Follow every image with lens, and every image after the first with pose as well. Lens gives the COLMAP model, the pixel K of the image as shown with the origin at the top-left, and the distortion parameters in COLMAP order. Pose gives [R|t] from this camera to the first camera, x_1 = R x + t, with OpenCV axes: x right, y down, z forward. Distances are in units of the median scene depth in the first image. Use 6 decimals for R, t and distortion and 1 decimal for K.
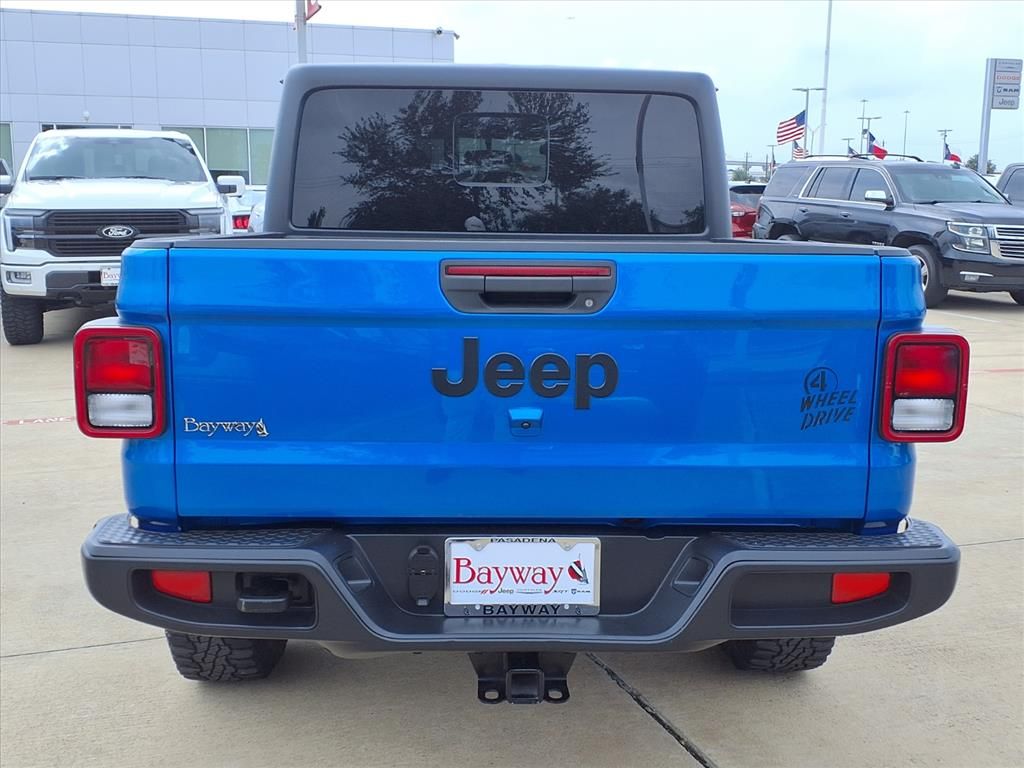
lens RADIAL K [[857.9, 0, 507.9], [0, 857.9, 361.8], [0, 0, 1]] dist [-0.061184, -0.017702]
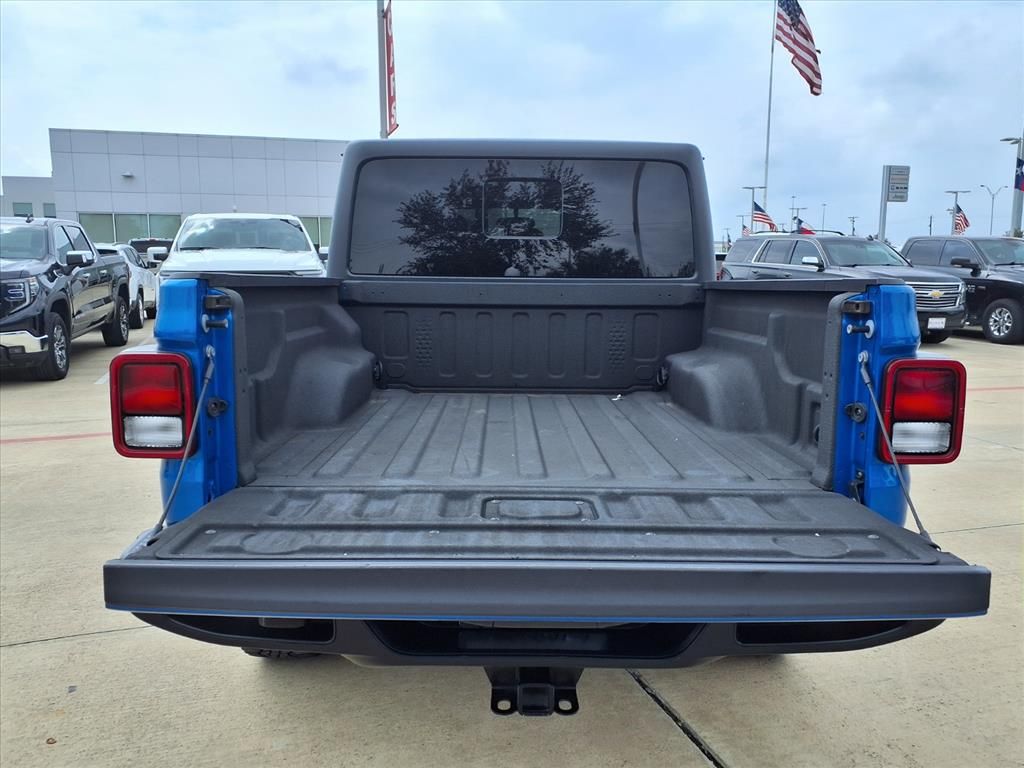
lens RADIAL K [[857.9, 0, 486.1], [0, 857.9, 383.6], [0, 0, 1]] dist [-0.061184, -0.017702]
pose [[0.999341, 0.000864, -0.036297, -0.010883], [-0.000996, 0.999993, -0.003625, 0.001142], [0.036294, 0.003659, 0.999334, -0.140858]]
